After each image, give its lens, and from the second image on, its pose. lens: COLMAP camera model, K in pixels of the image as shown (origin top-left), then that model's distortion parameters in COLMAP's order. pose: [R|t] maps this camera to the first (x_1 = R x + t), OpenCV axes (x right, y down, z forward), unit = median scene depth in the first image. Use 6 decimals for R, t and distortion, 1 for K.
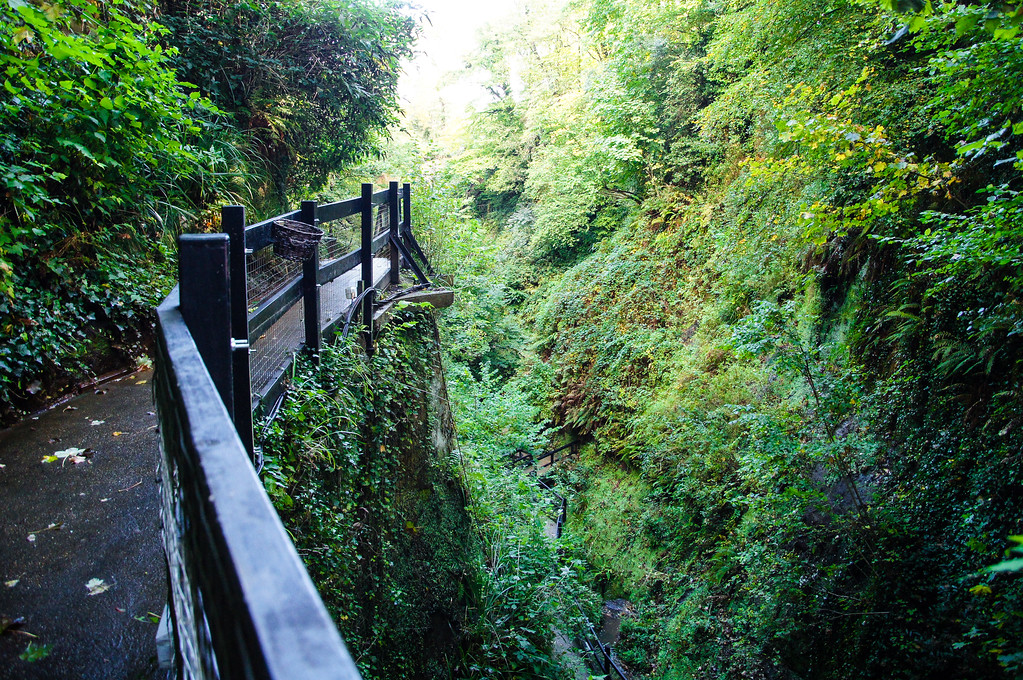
lens RADIAL K [[724.2, 0, 508.7], [0, 724.2, 339.7], [0, 0, 1]] dist [-0.048172, 0.003121]
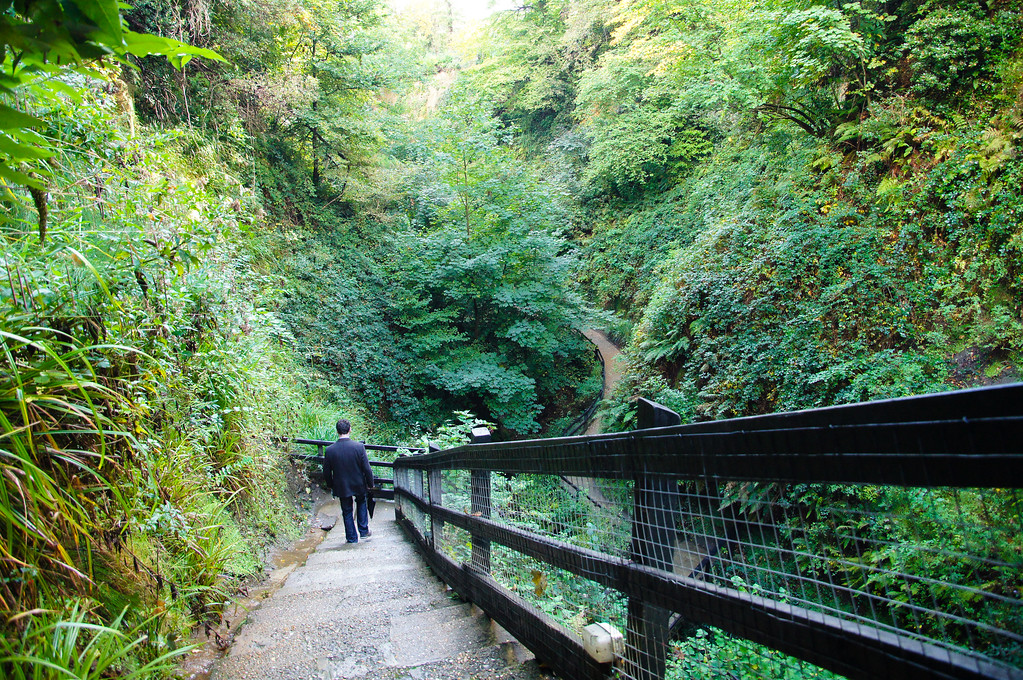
lens RADIAL K [[724.2, 0, 515.4], [0, 724.2, 338.9], [0, 0, 1]] dist [-0.048172, 0.003121]
pose [[0.999829, -0.011519, 0.014492, -0.091596], [0.009967, 0.994638, 0.102939, -0.074380], [-0.015600, -0.102777, 0.994582, 0.379451]]
